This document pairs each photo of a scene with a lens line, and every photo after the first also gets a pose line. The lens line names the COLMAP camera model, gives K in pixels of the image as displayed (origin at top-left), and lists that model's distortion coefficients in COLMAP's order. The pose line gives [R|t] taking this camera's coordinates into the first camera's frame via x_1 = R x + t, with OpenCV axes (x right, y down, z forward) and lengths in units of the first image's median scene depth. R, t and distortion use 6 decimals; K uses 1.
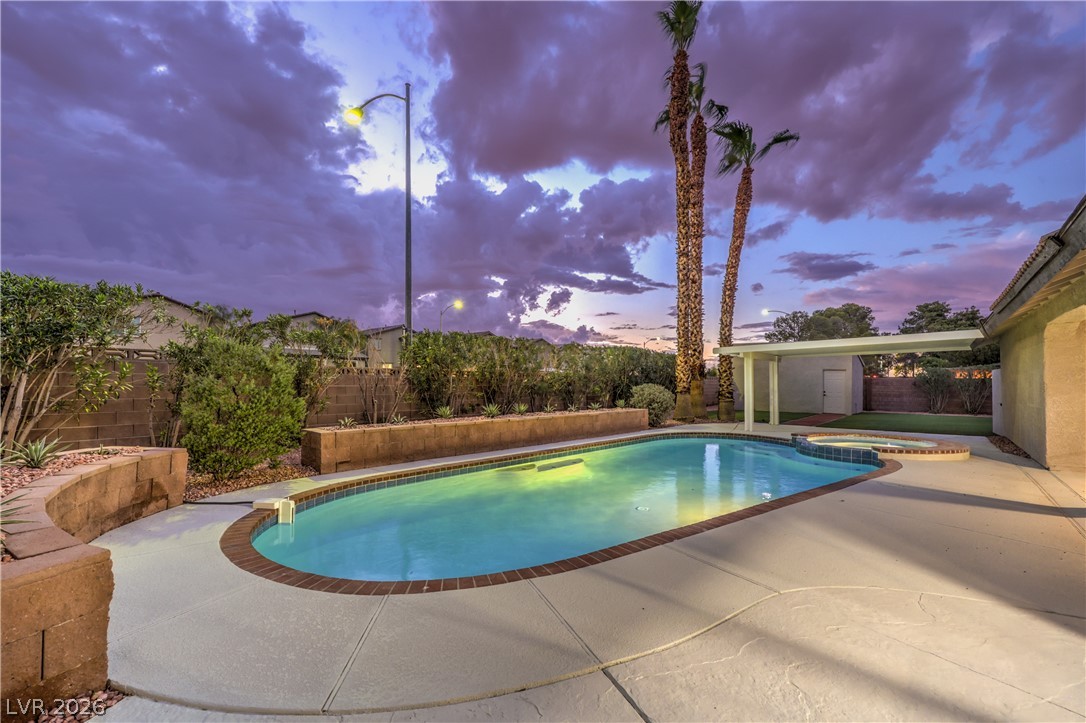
lens RADIAL K [[453.7, 0, 543.1], [0, 453.7, 383.6], [0, 0, 1]] dist [-0.005757, -0.000408]
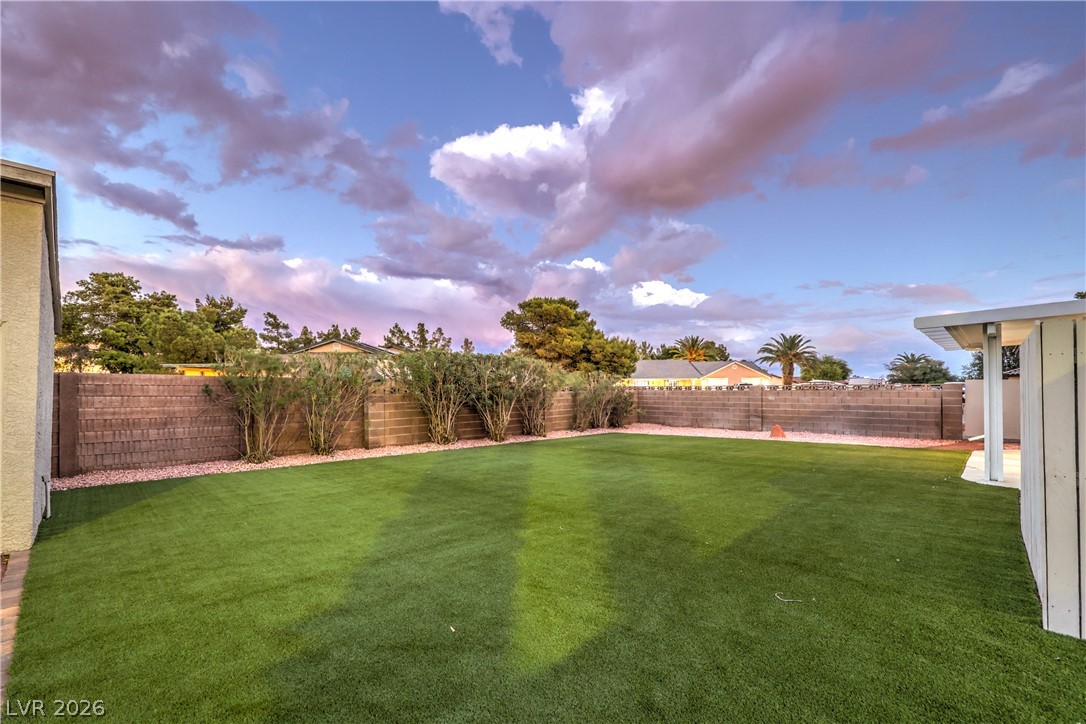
lens RADIAL K [[453.7, 0, 551.2], [0, 453.7, 386.8], [0, 0, 1]] dist [-0.005757, -0.000408]
pose [[0.038594, 0.000598, 0.999255, 0.431064], [0.005768, 0.999983, -0.000821, -0.000462], [-0.999238, 0.005796, 0.038590, 0.668768]]
